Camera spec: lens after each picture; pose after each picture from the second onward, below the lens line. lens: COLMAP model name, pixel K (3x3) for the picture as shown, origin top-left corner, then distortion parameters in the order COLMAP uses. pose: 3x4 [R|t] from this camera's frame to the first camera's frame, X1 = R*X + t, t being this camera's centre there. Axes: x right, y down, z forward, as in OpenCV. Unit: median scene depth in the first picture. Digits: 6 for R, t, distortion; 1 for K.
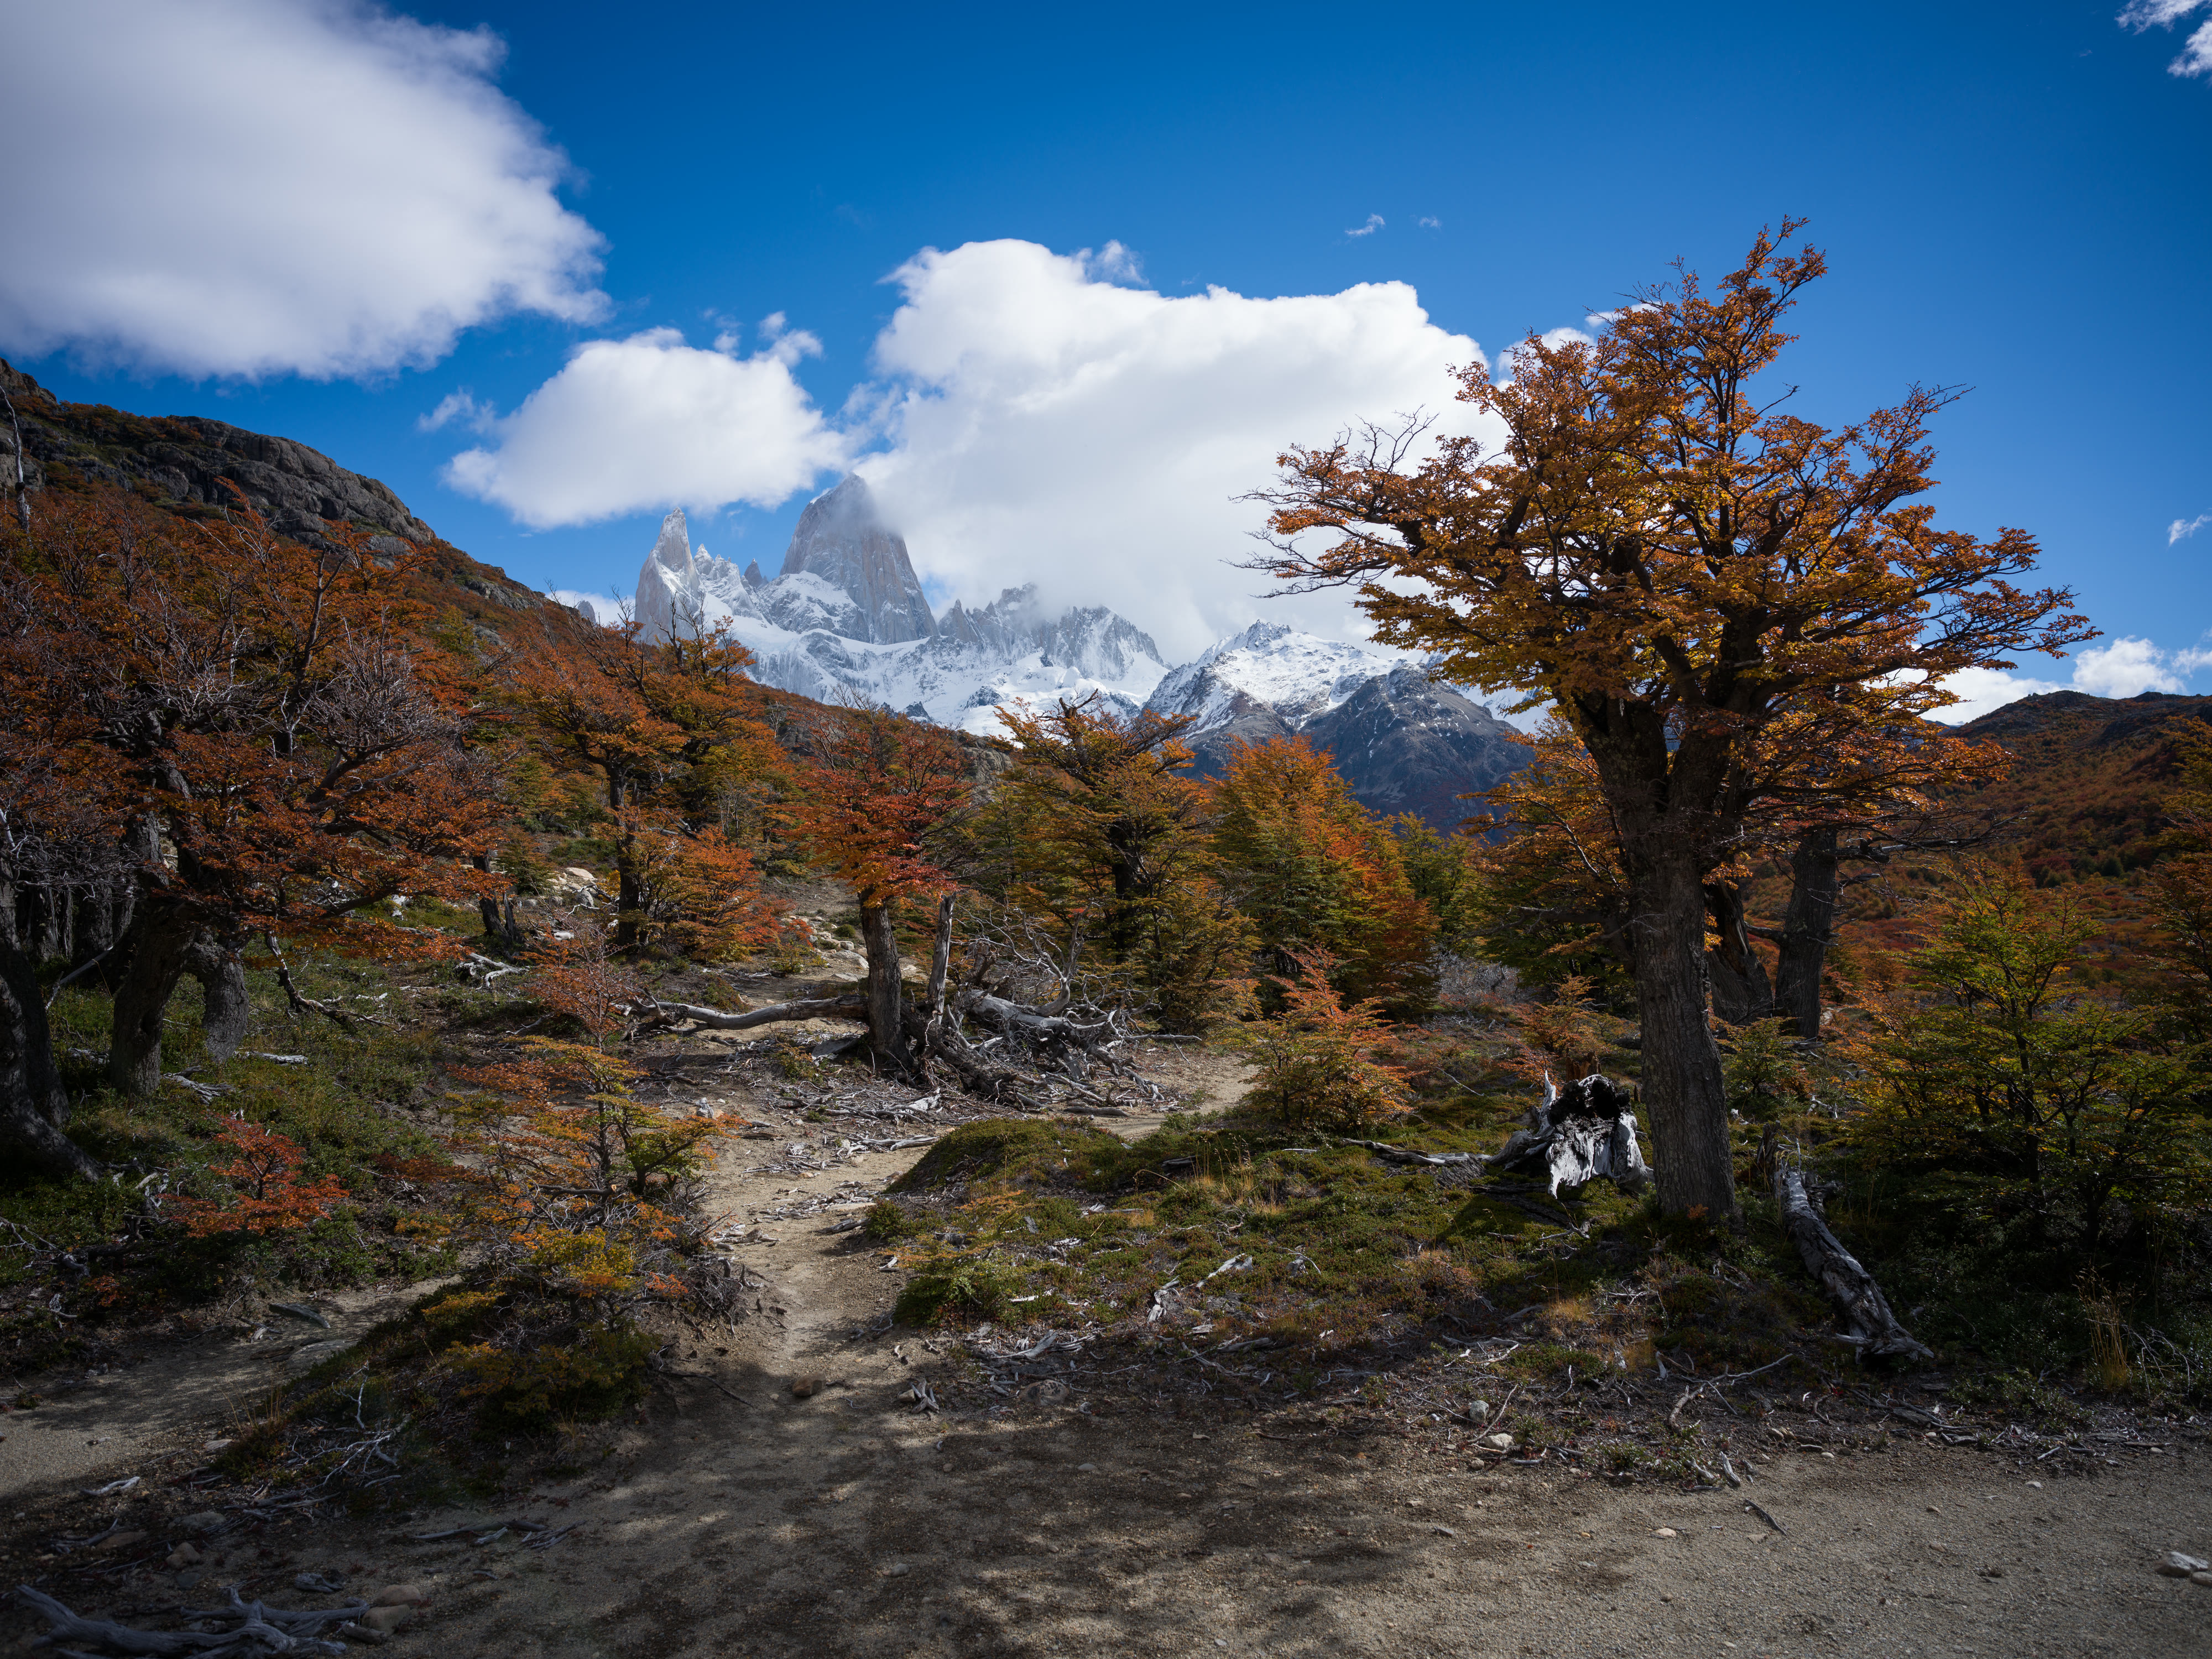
lens RADIAL K [[1428.4, 0, 1115.5], [0, 1428.4, 818.1], [0, 0, 1]] dist [-0.031676, 0.005157]
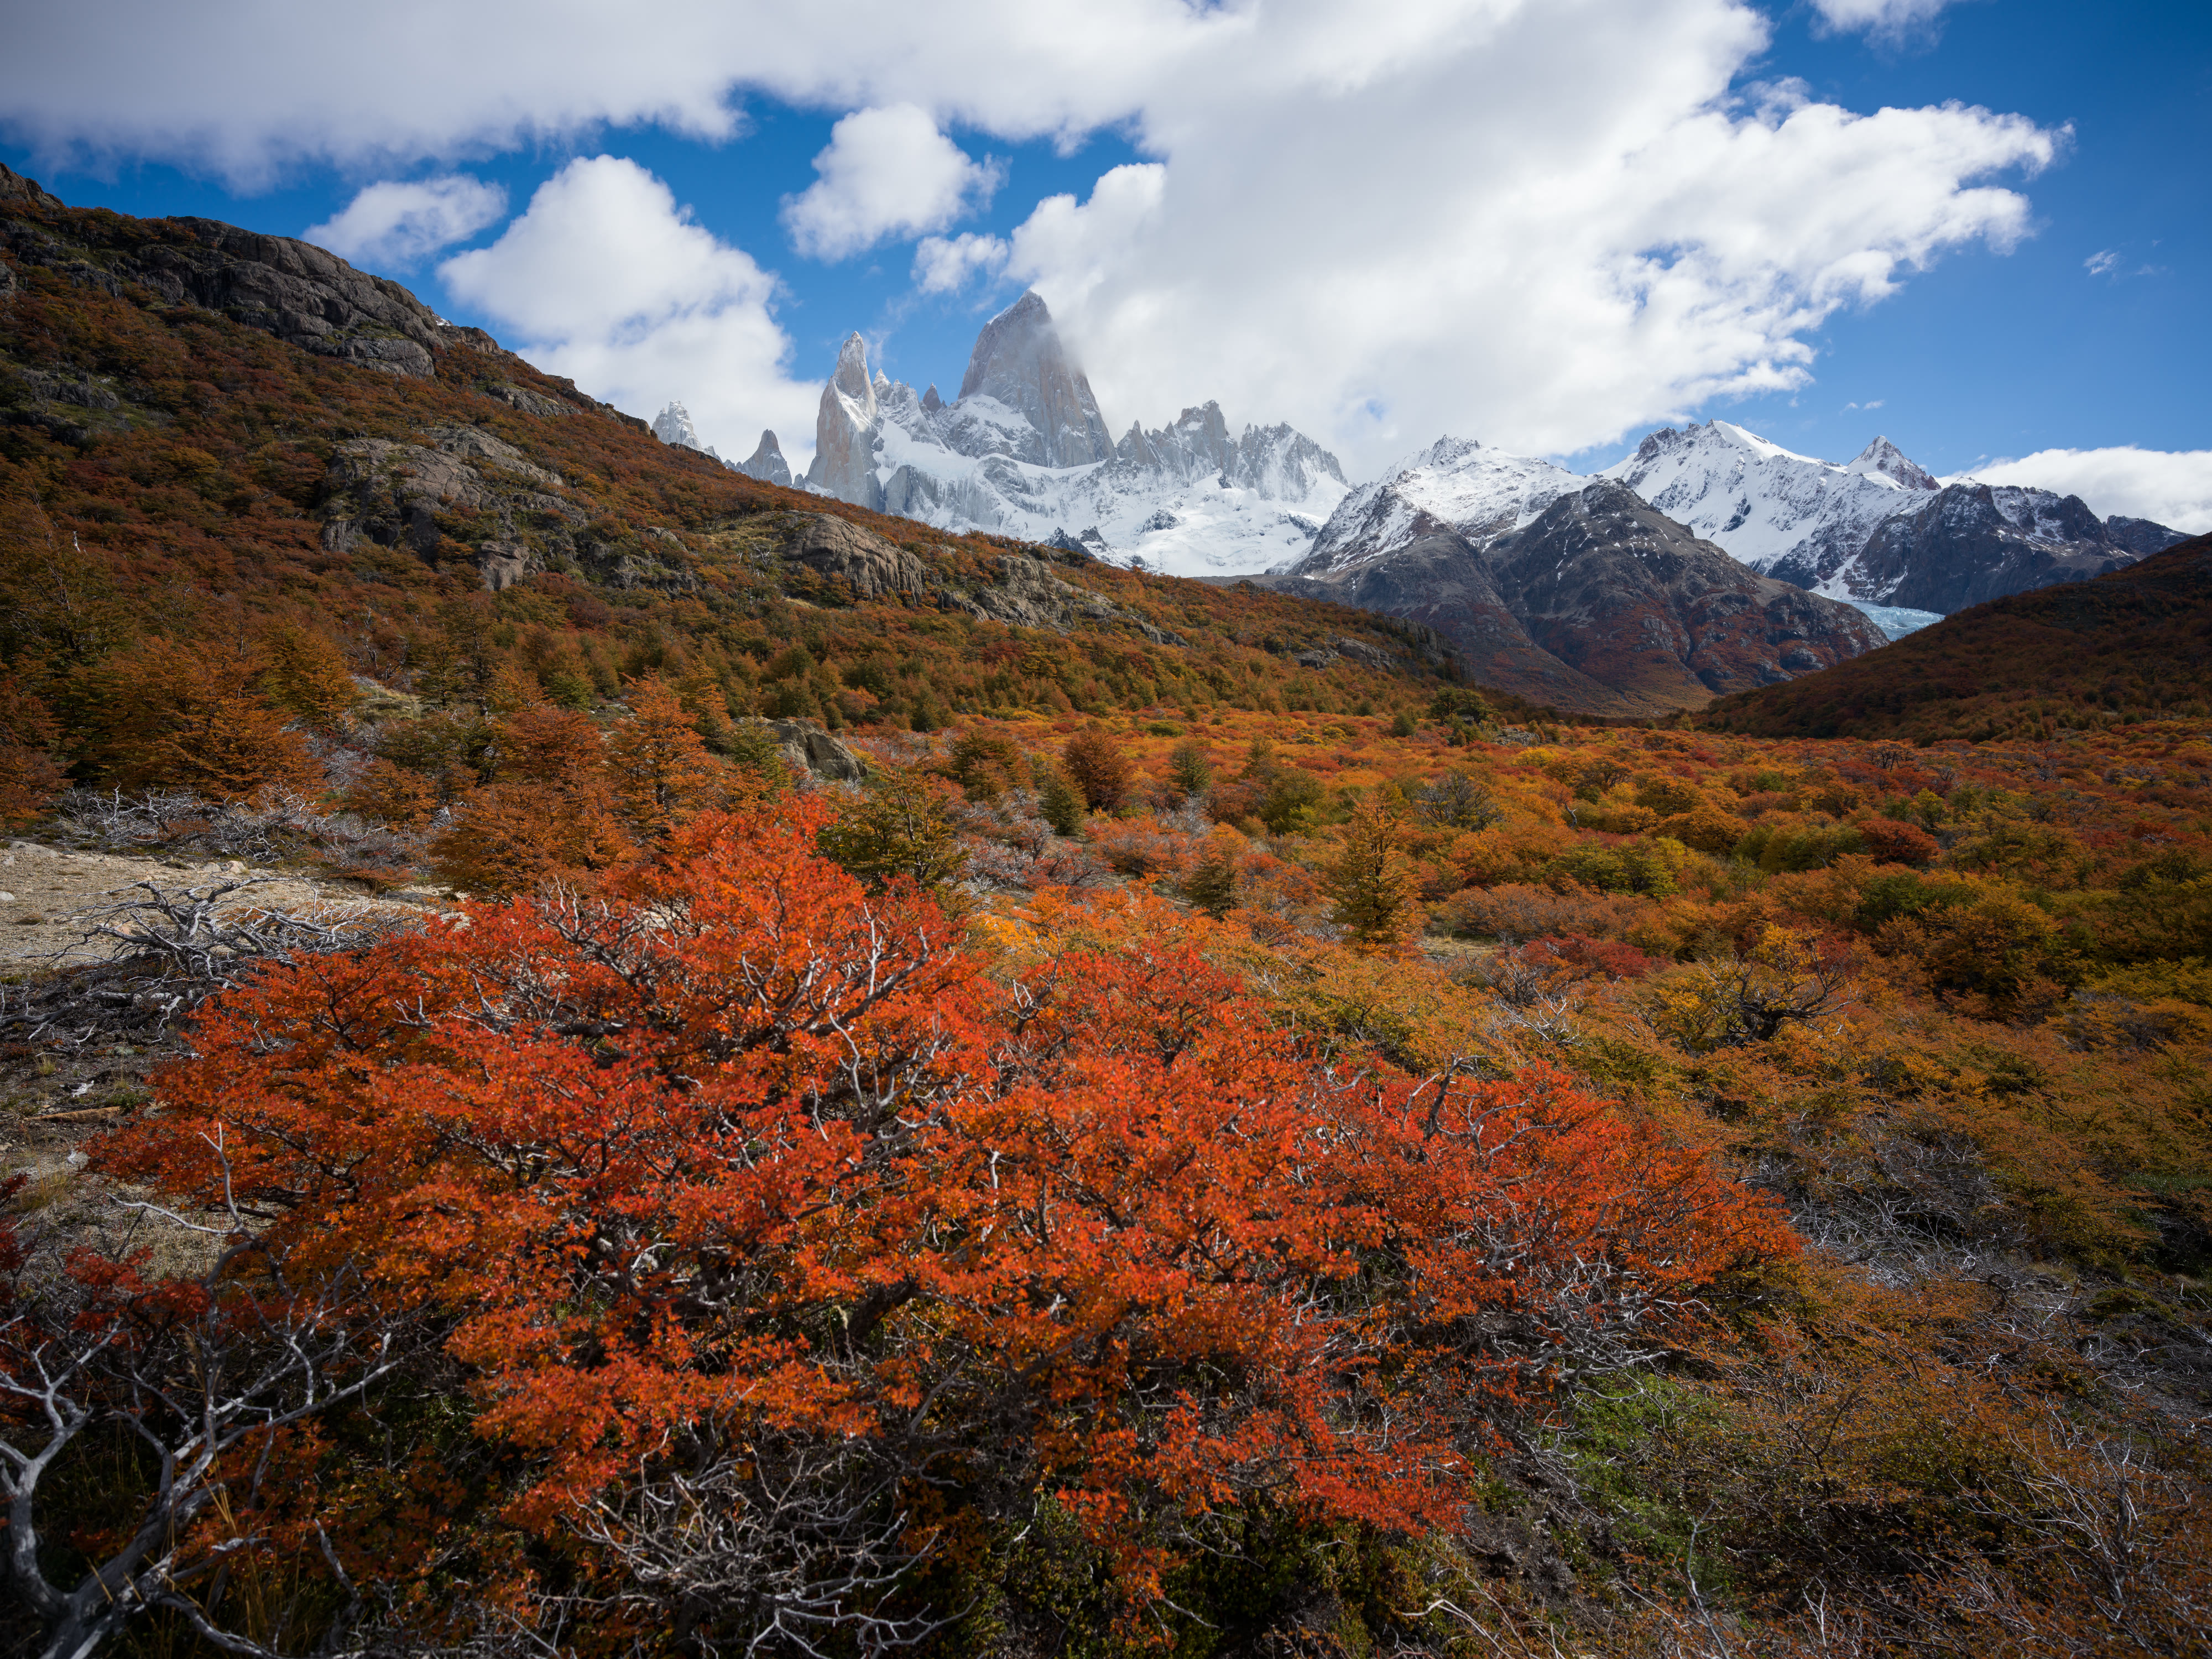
lens RADIAL K [[1428.4, 0, 1115.5], [0, 1428.4, 818.1], [0, 0, 1]] dist [-0.031676, 0.005157]
pose [[0.991586, 0.013429, -0.128750, 0.006797], [0.002108, 0.992797, 0.119791, 0.000693], [0.129432, -0.119054, 0.984415, 0.005505]]
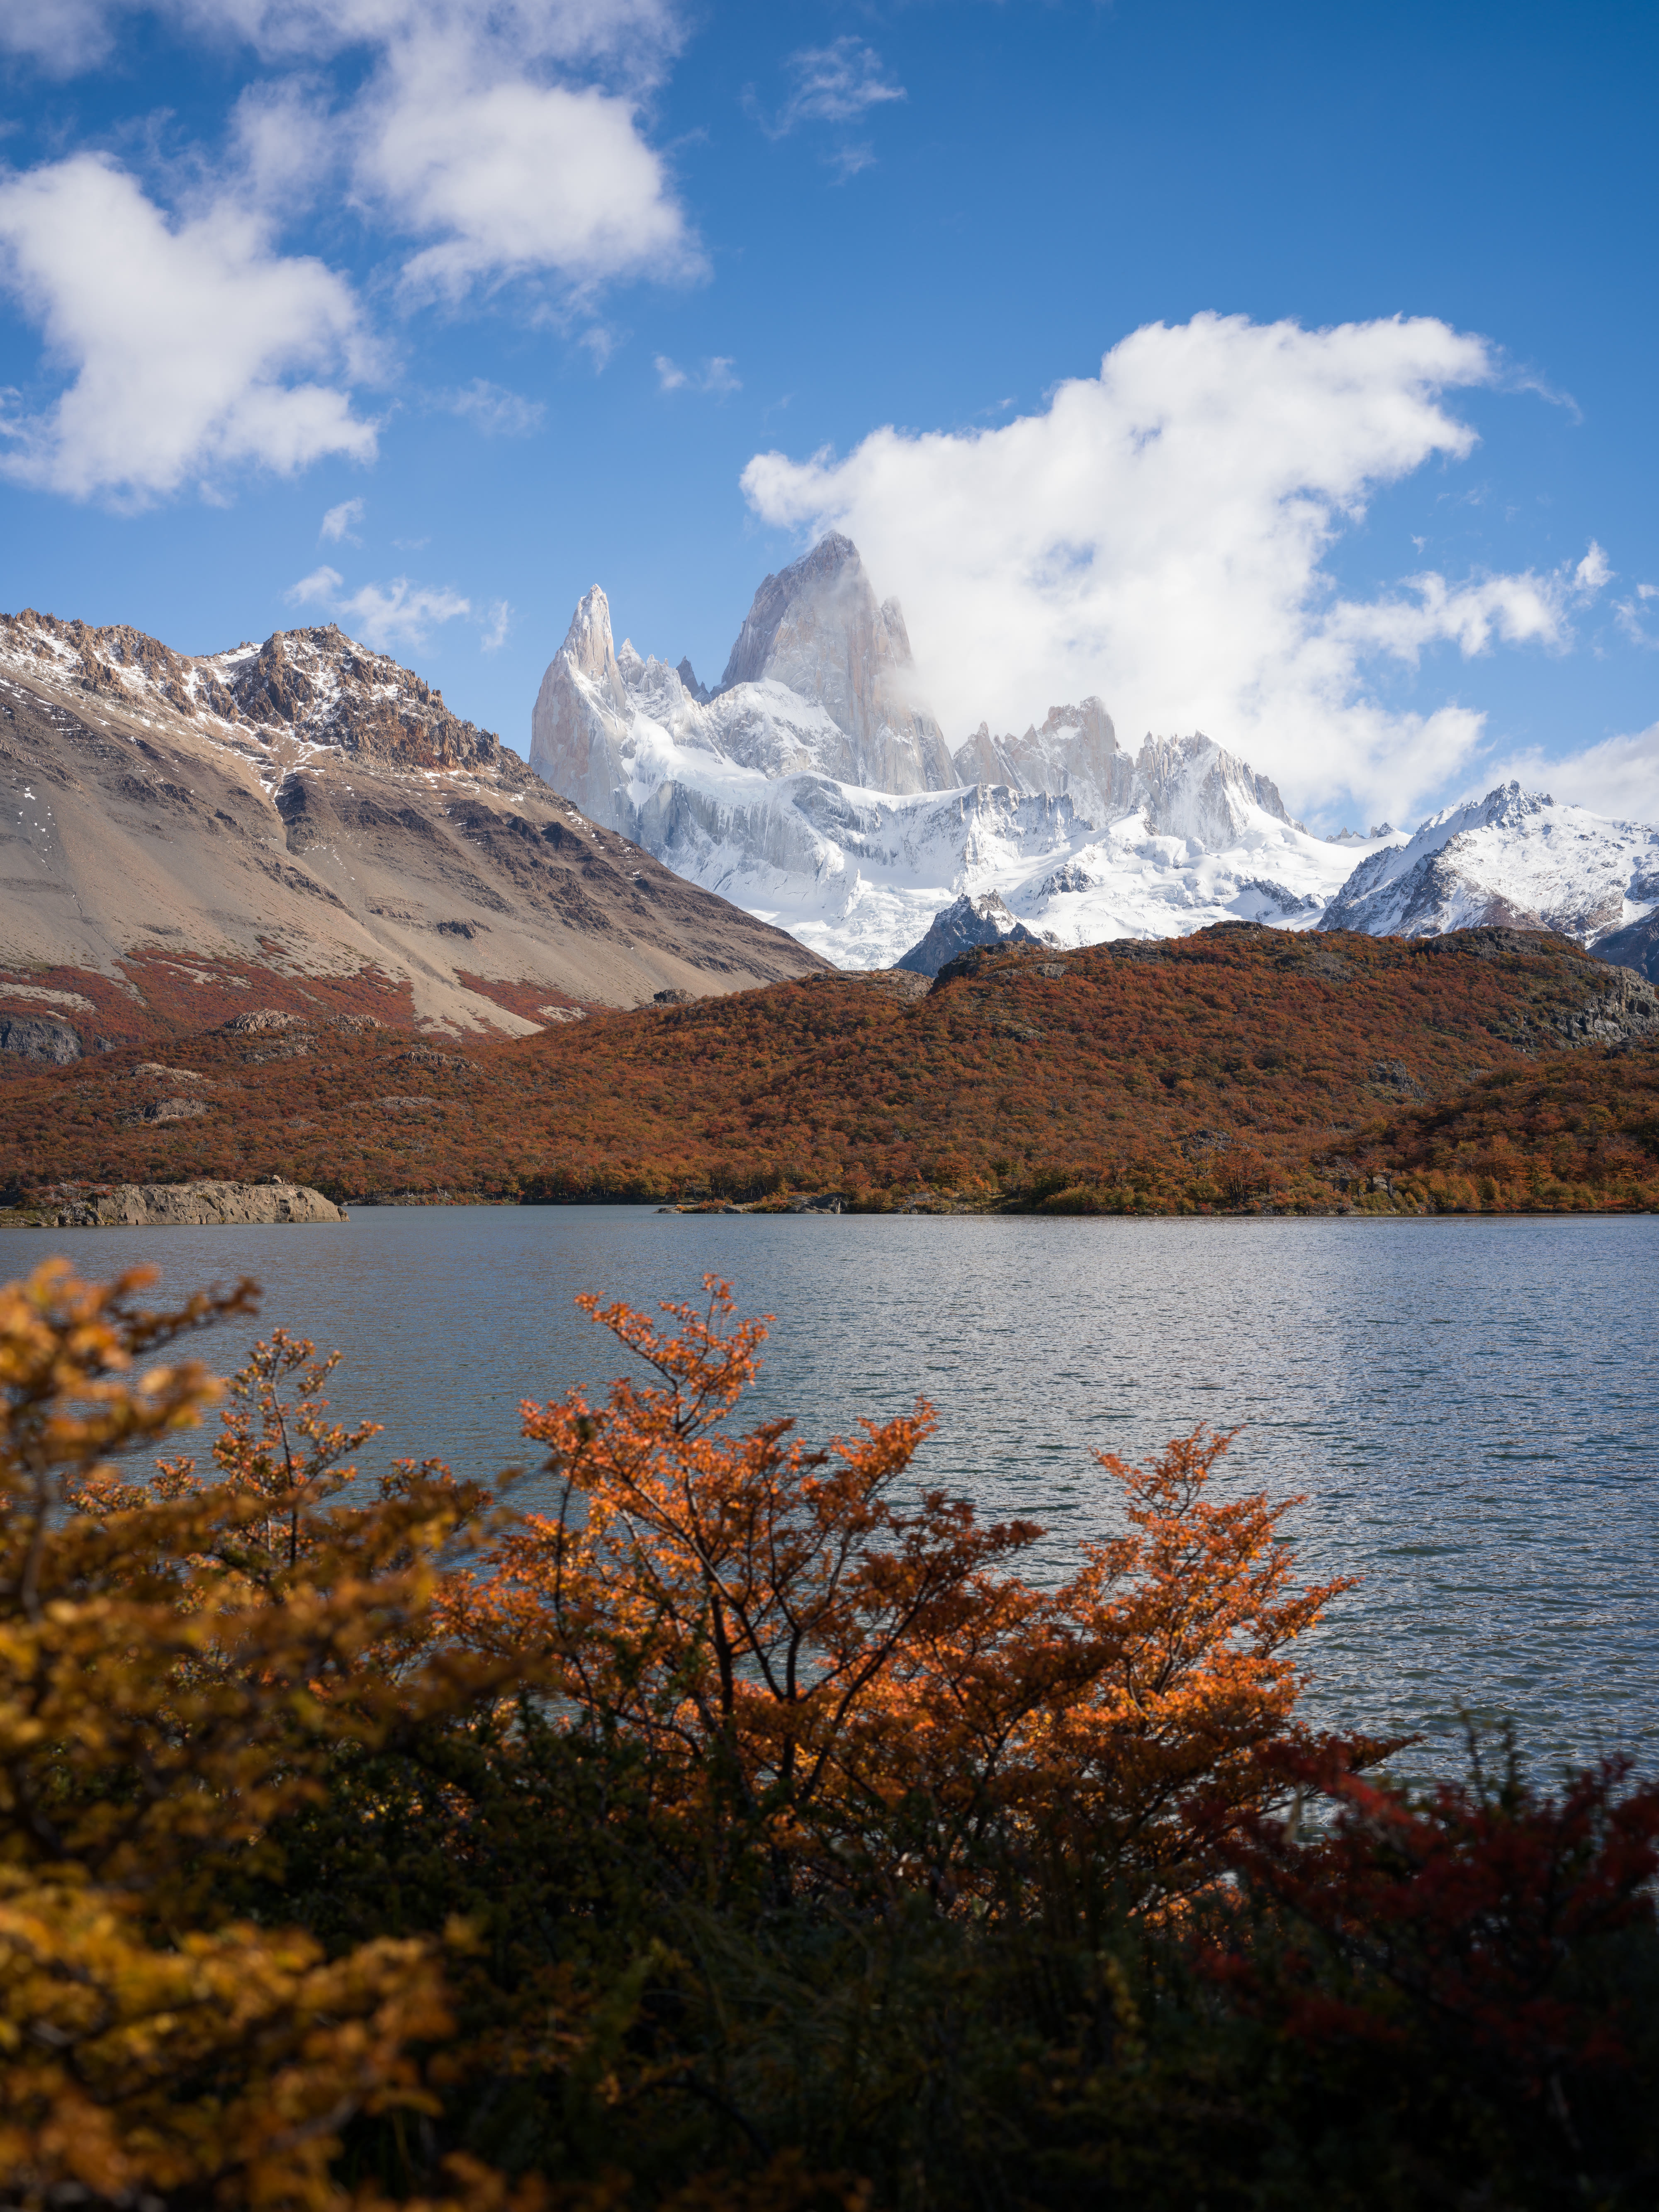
lens RADIAL K [[2284.5, 0, 827.5], [0, 2284.5, 1092.8], [0, 0, 1]] dist [0.084839, -0.142715]
pose [[0.994139, 0.030260, -0.103791, -0.094940], [-0.027063, 0.999119, 0.032070, -0.013786], [0.104670, -0.029074, 0.994082, -0.140186]]
